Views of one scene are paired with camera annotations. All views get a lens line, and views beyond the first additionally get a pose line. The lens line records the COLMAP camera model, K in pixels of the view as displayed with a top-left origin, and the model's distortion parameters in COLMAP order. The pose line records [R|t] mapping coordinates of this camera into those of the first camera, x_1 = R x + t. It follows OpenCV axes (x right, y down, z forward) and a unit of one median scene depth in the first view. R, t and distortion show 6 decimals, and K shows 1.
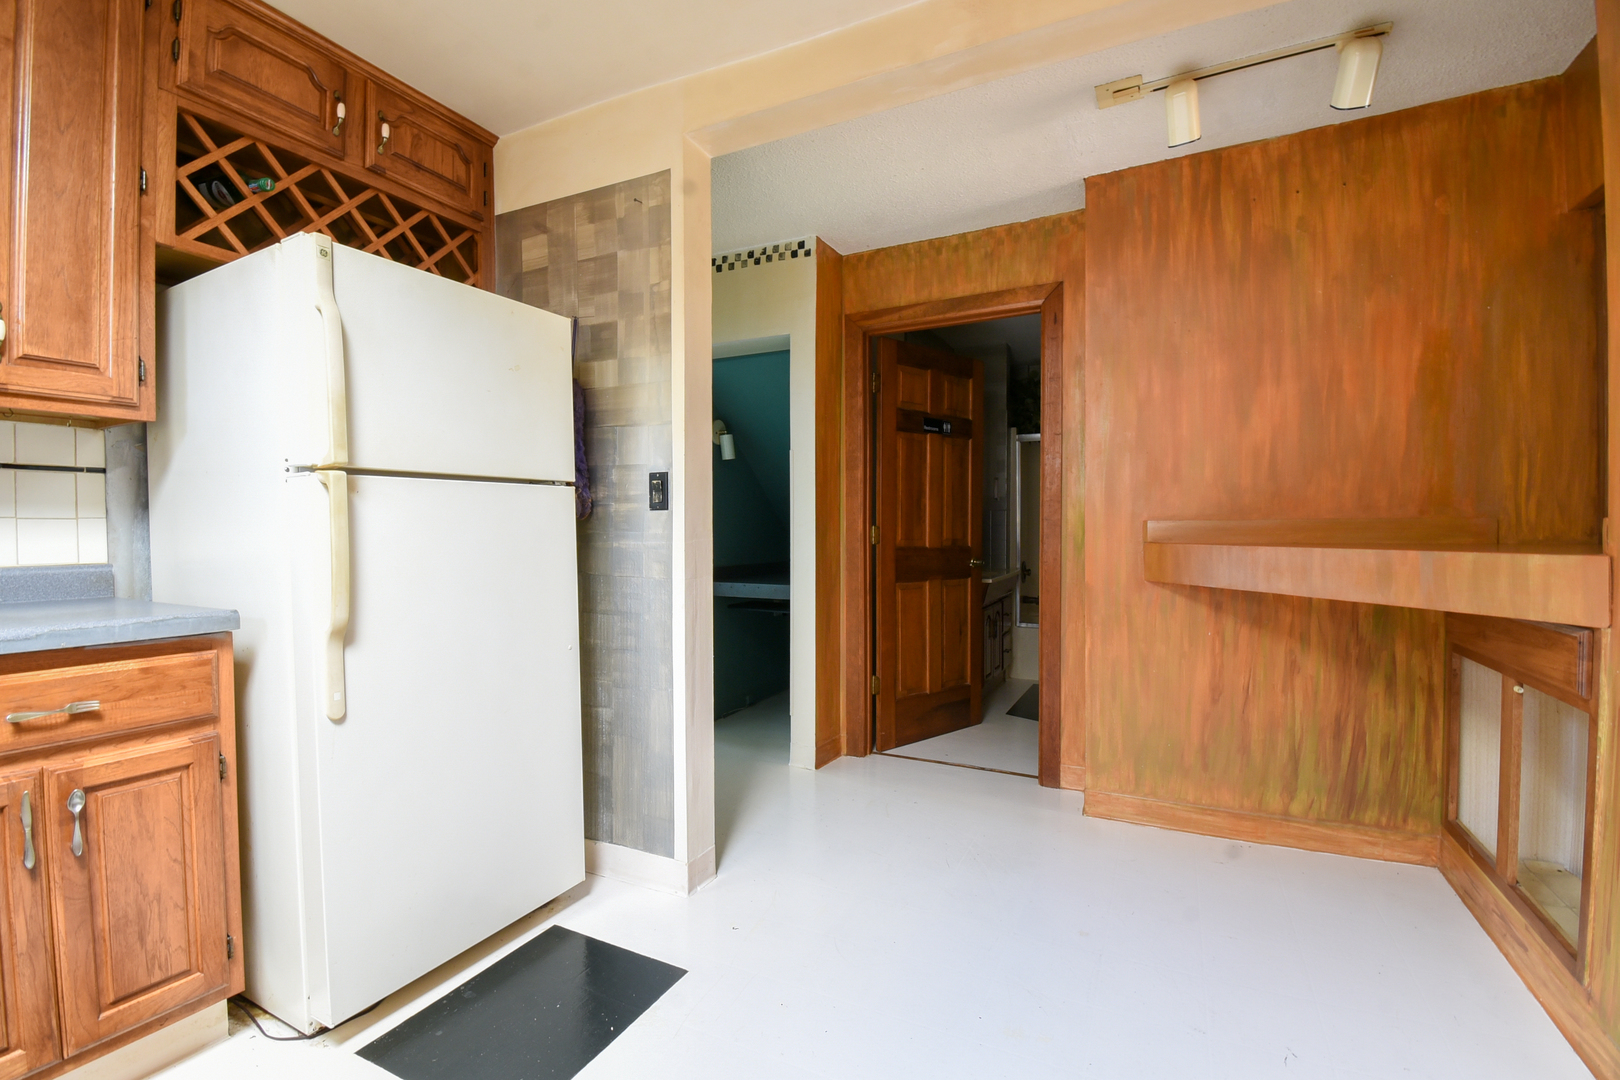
lens RADIAL K [[708.6, 0, 809.7], [0, 708.6, 542.2], [0, 0, 1]] dist [0.021736, -0.027380]
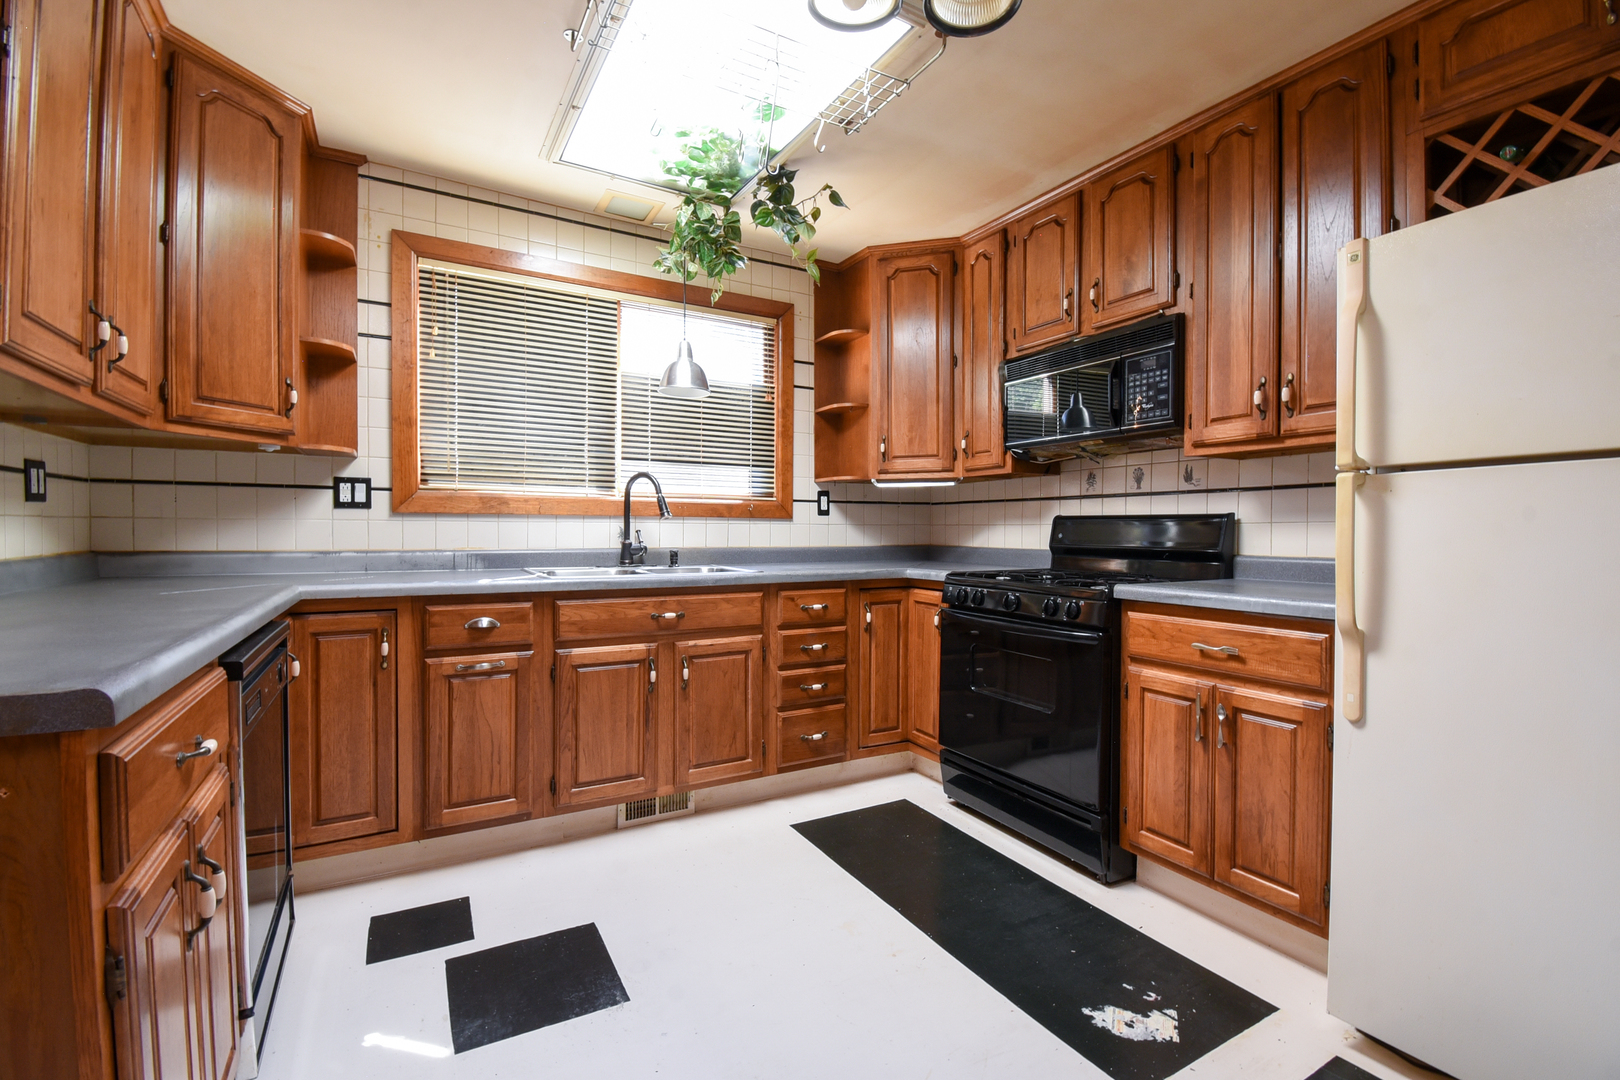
lens RADIAL K [[708.6, 0, 809.7], [0, 708.6, 542.2], [0, 0, 1]] dist [0.021736, -0.027380]
pose [[-0.553500, 0.011025, -0.832776, 0.646849], [-0.016047, 0.999586, 0.023899, -0.013812], [0.832695, 0.026592, -0.553093, 1.008489]]
